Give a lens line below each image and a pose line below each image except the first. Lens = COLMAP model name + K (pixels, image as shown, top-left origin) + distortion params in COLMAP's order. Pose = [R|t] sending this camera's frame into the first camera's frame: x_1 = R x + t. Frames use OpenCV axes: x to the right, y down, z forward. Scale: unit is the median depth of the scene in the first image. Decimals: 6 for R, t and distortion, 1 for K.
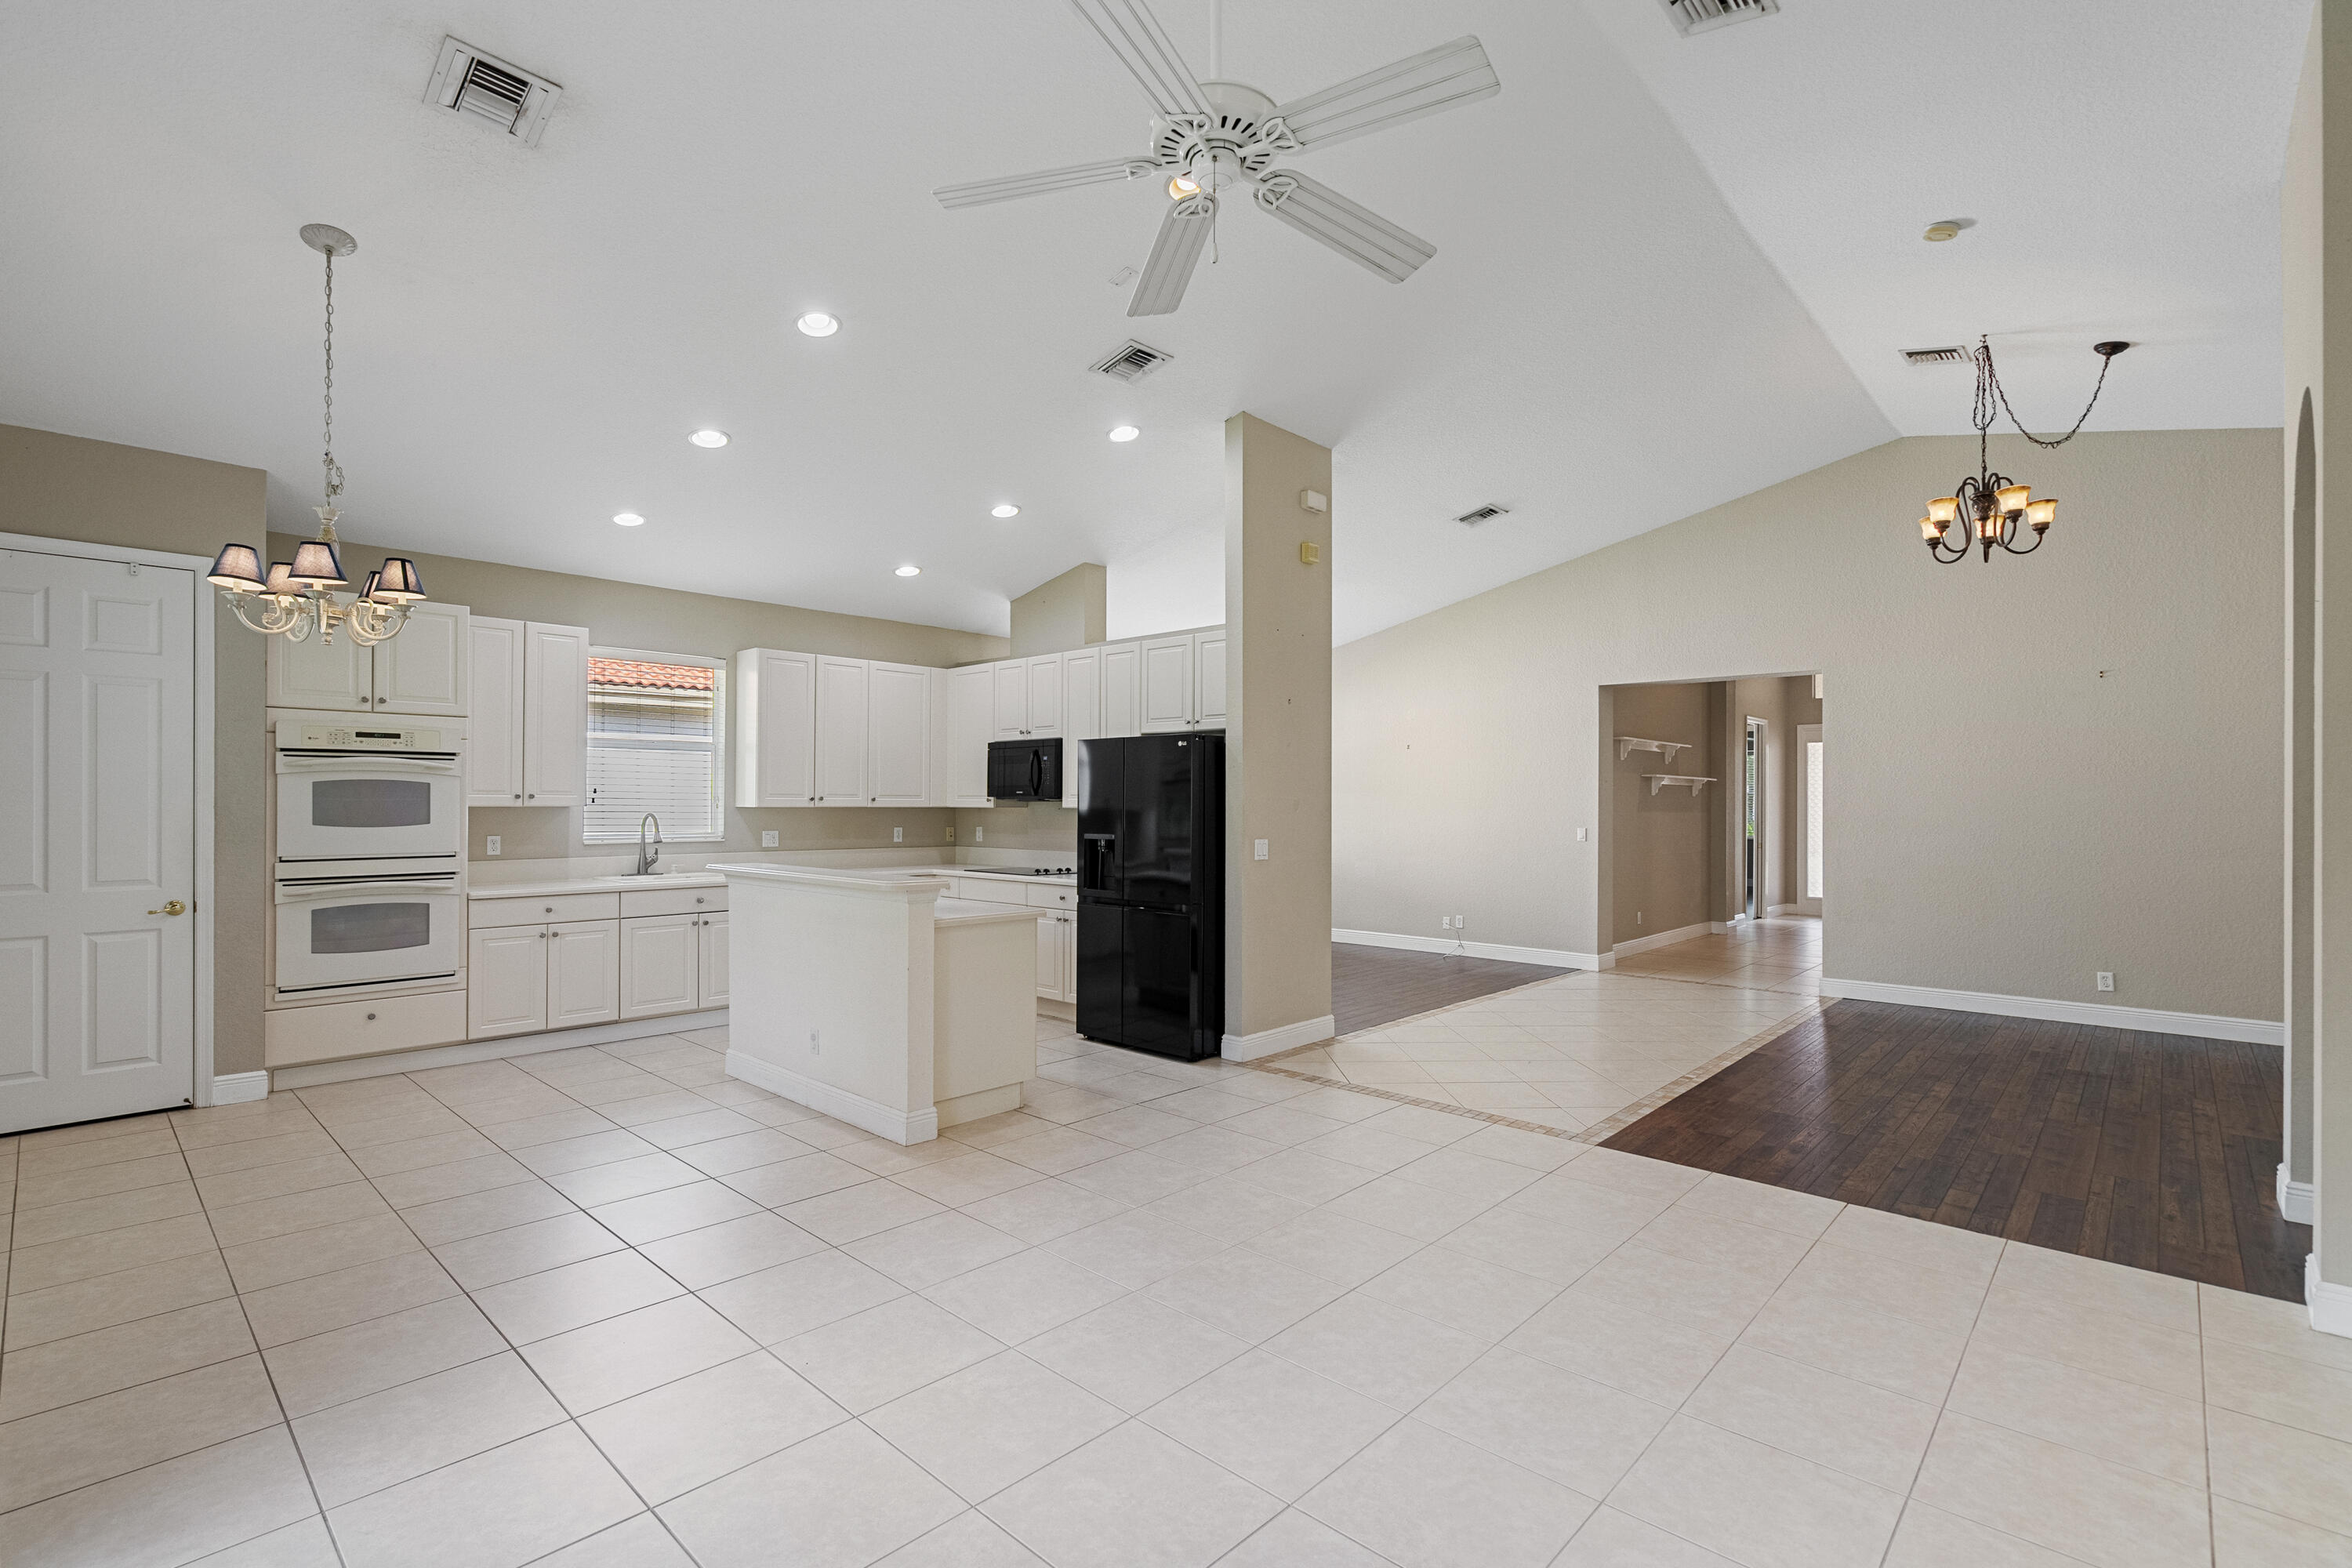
lens RADIAL K [[1072.4, 0, 1171.7], [0, 1072.4, 794.1], [0, 0, 1]] dist [-0.006743, 0.004067]
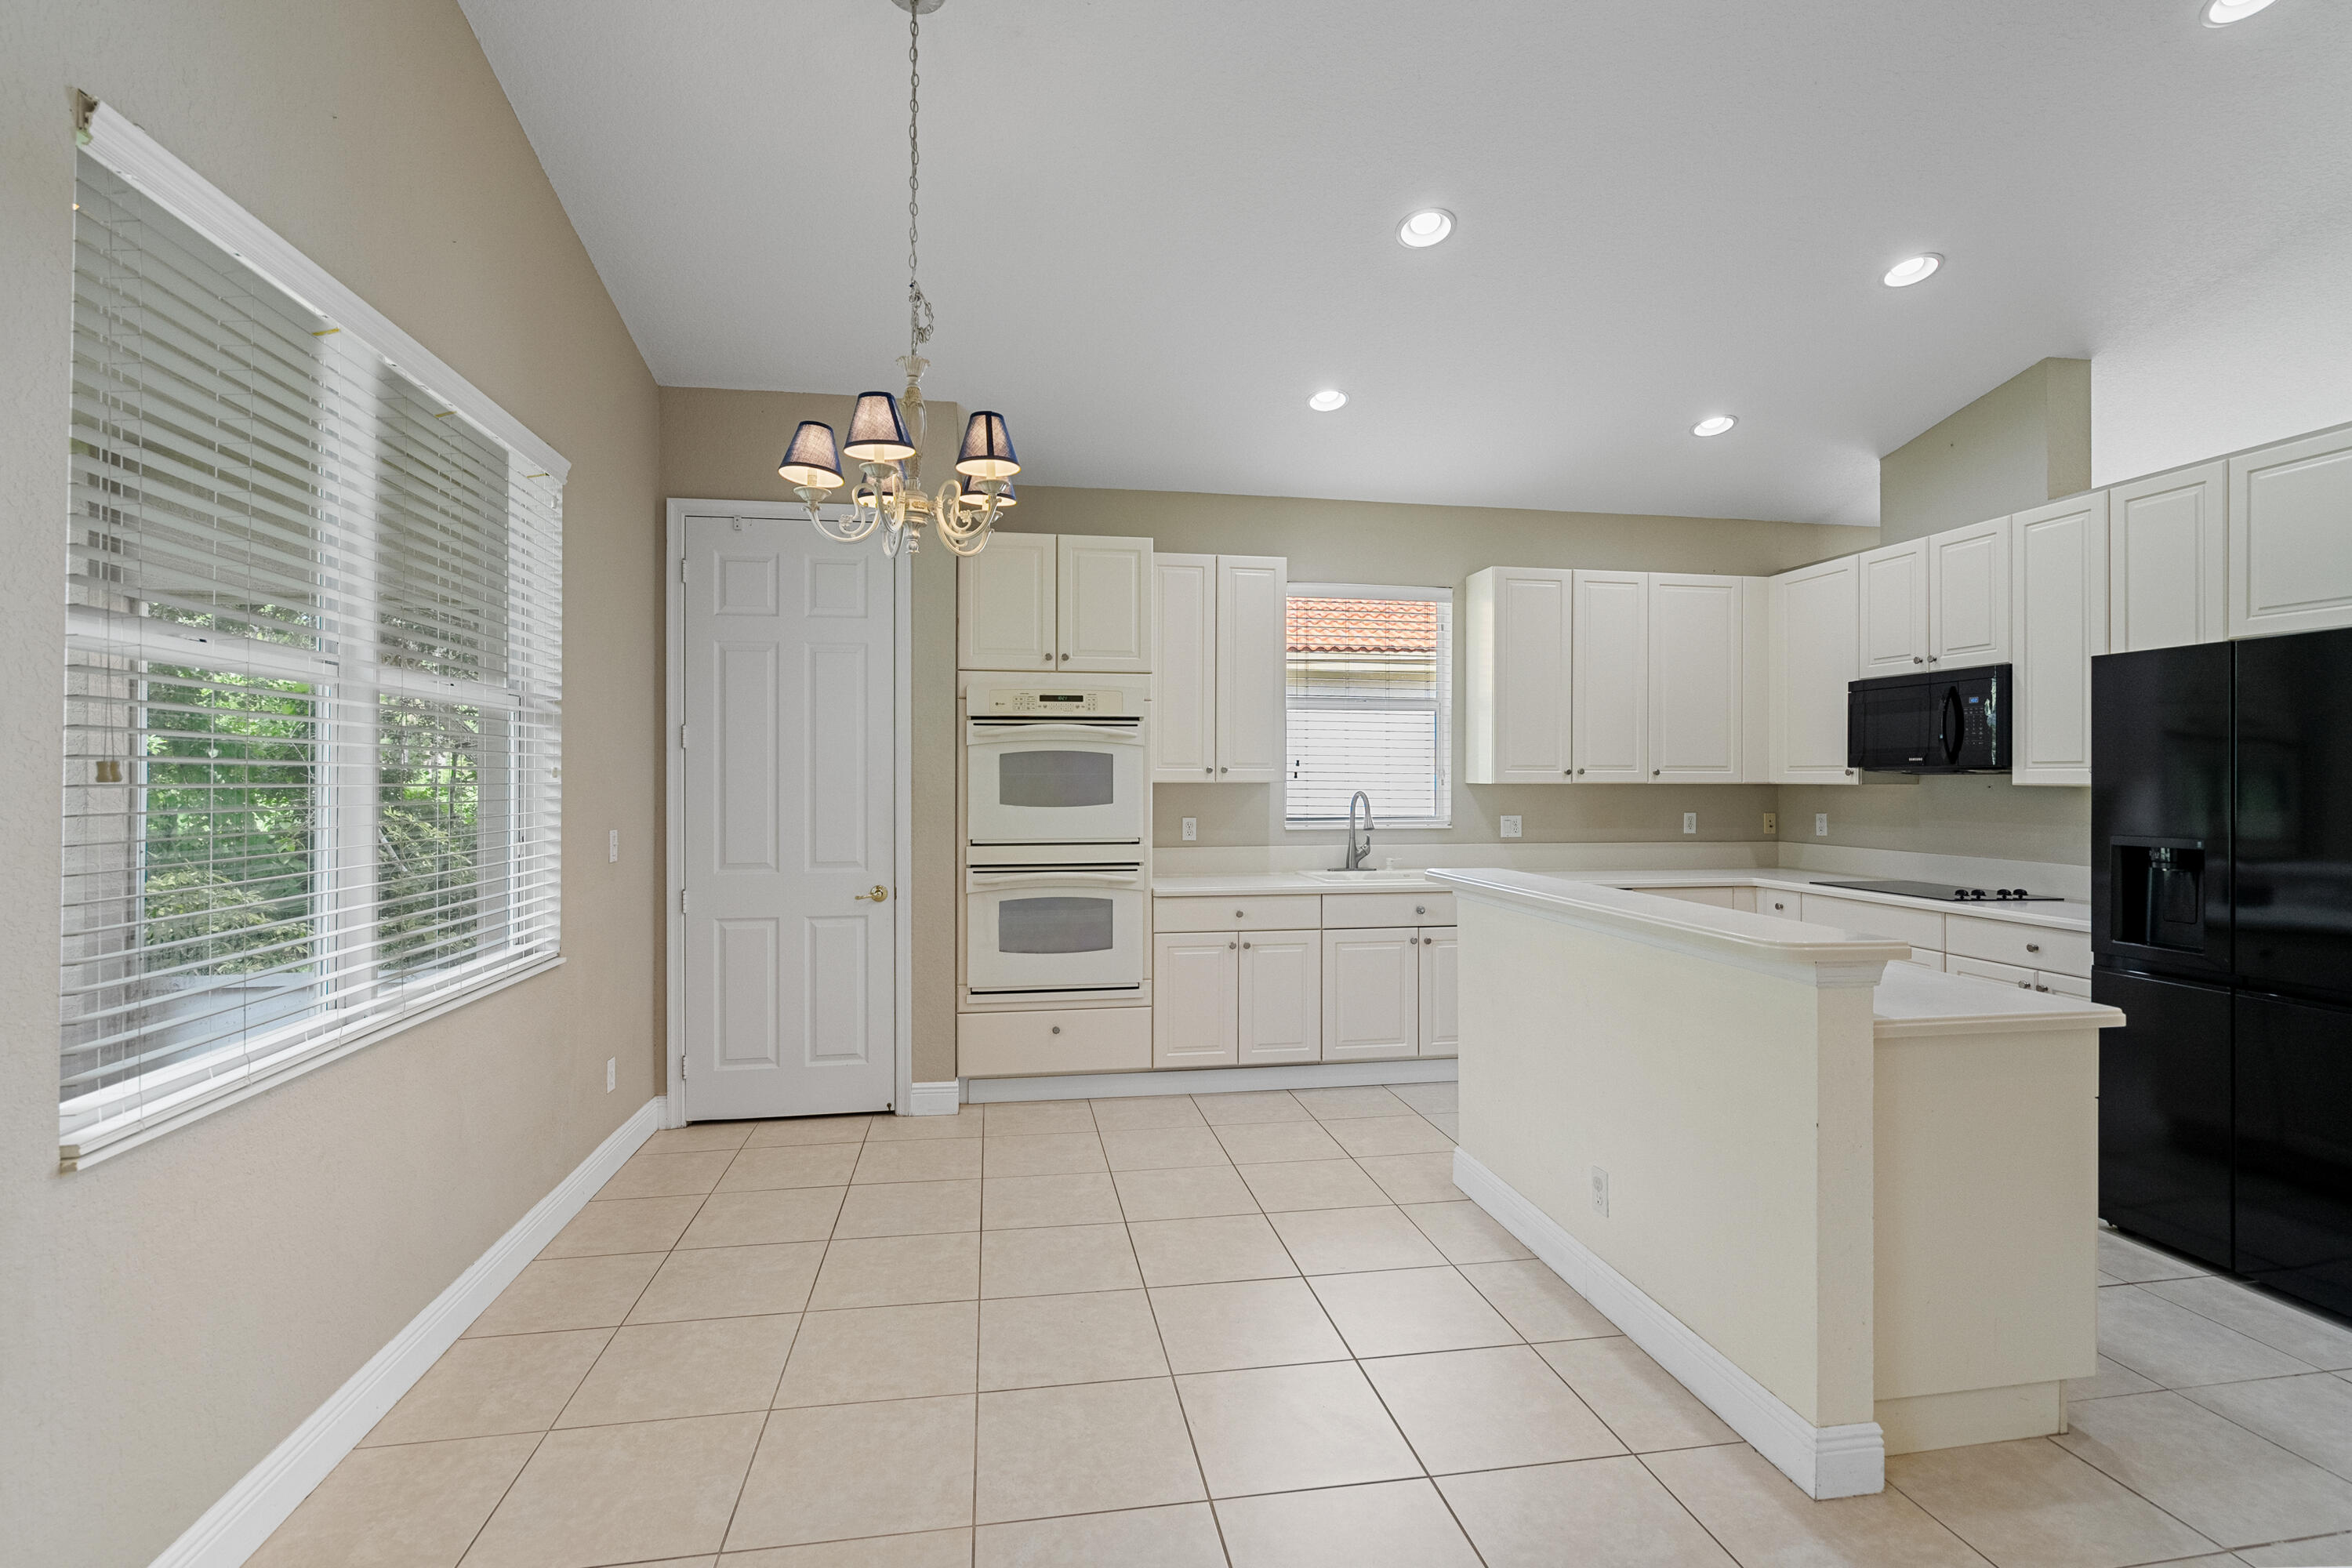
lens RADIAL K [[1072.4, 0, 1183.1], [0, 1072.4, 782.6], [0, 0, 1]] dist [-0.006743, 0.004067]
pose [[0.800731, -0.000719, -0.599024, -0.149803], [0.006945, 0.999943, 0.008083, 0.005197], [0.598984, -0.010633, 0.800690, 0.362362]]
